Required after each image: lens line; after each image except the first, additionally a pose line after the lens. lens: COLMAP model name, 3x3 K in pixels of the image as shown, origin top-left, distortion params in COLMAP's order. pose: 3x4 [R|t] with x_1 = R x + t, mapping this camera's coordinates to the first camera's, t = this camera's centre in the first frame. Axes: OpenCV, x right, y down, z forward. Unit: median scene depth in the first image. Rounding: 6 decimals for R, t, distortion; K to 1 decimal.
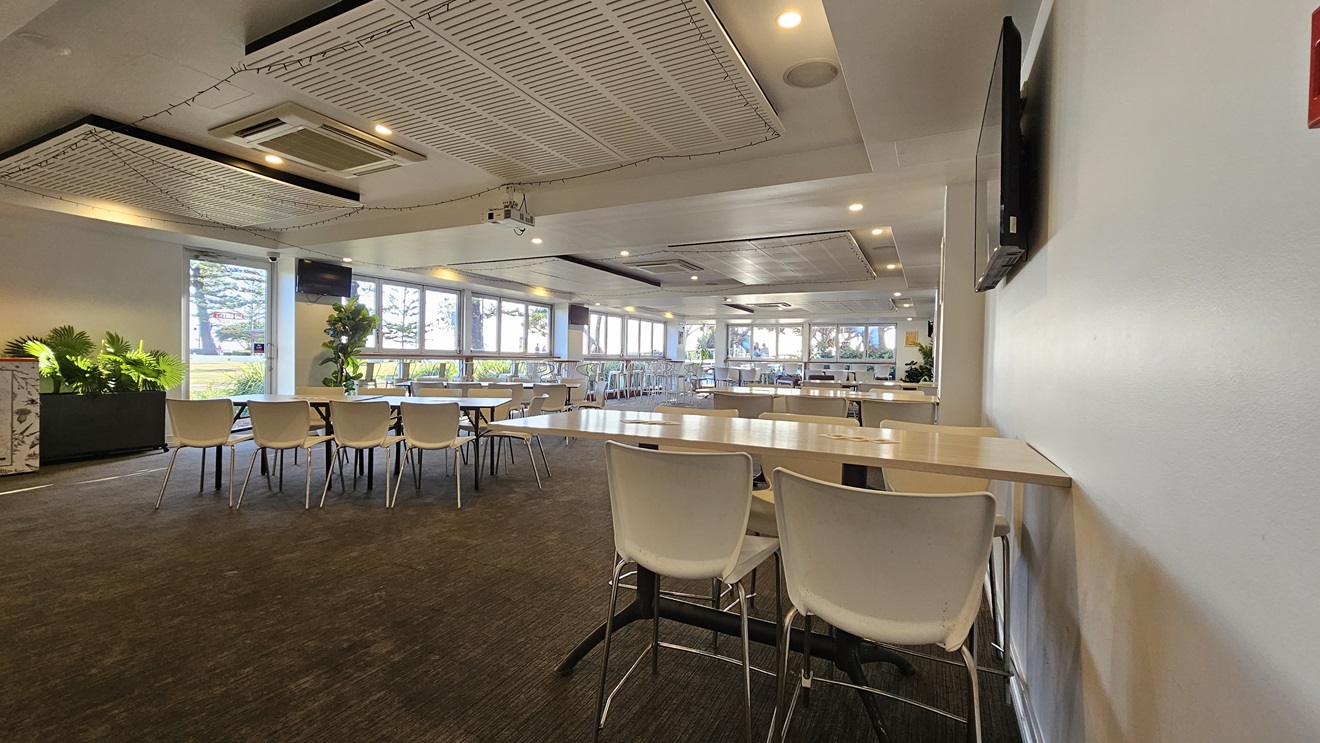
lens RADIAL K [[537.7, 0, 655.4], [0, 537.7, 367.9], [0, 0, 1]] dist [-0.002626, 0.000957]
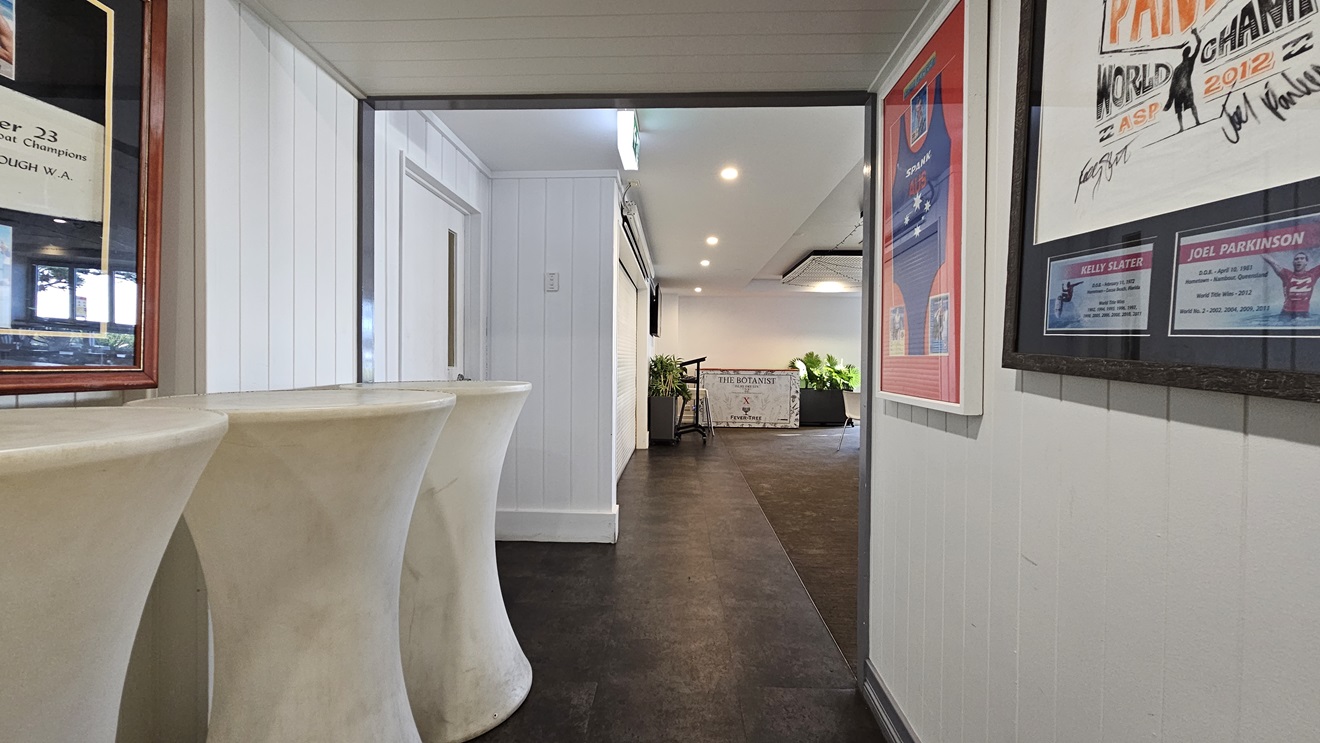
lens RADIAL K [[537.7, 0, 655.4], [0, 537.7, 367.9], [0, 0, 1]] dist [-0.002626, 0.000957]
pose [[0.417579, -0.003856, -0.908632, 0.372620], [-0.017106, 0.999780, -0.012104, 0.008376], [0.908480, 0.020598, 0.417421, -0.264485]]
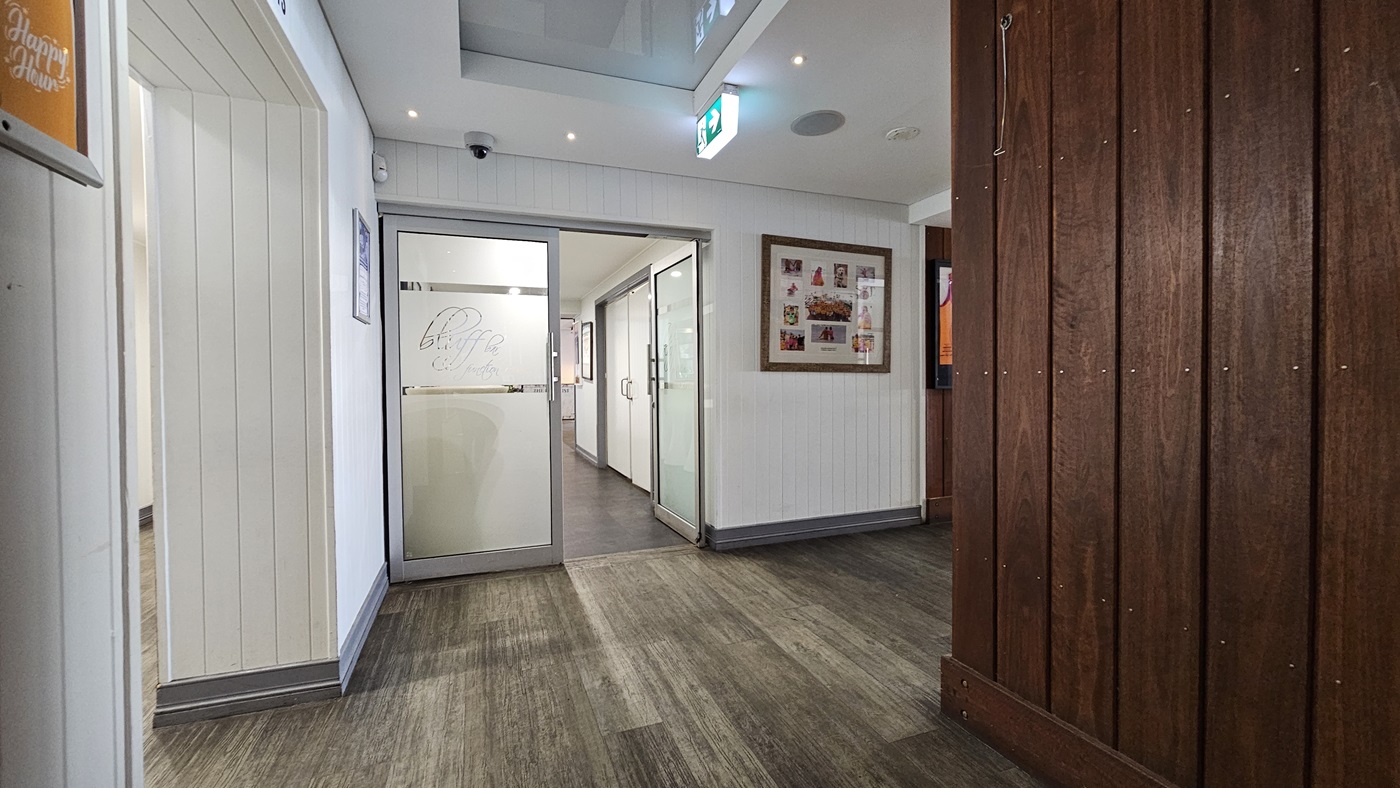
lens RADIAL K [[570.3, 0, 695.1], [0, 570.3, 390.2], [0, 0, 1]] dist [-0.002626, 0.000957]
pose [[0.744880, -0.012065, -0.667089, 4.493966], [0.010529, 0.999925, -0.006328, 0.151588], [0.667115, -0.002311, 0.744951, -3.000249]]
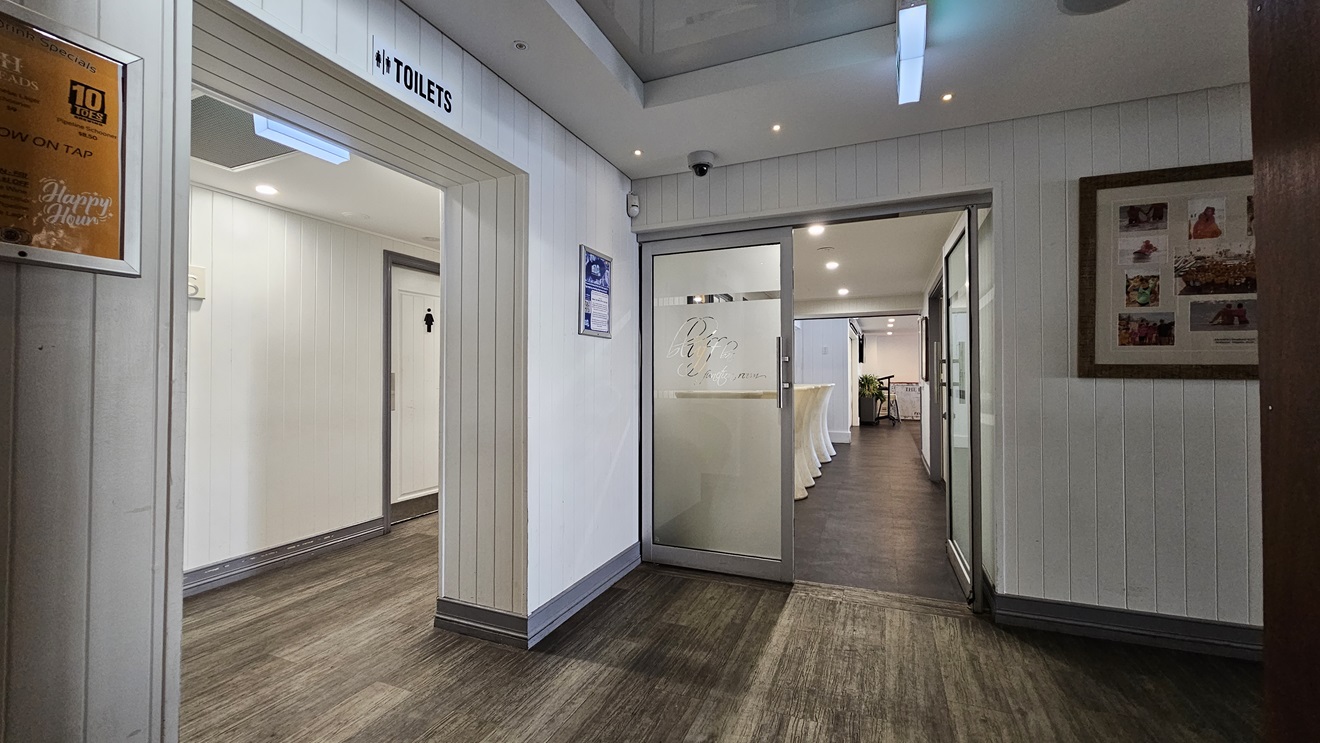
lens RADIAL K [[537.7, 0, 655.4], [0, 537.7, 367.9], [0, 0, 1]] dist [-0.002626, 0.000957]
pose [[0.073017, -0.035862, -0.996686, 4.553195], [-0.014760, 0.999205, -0.037034, 0.102773], [0.997221, 0.017415, 0.072430, -2.294828]]
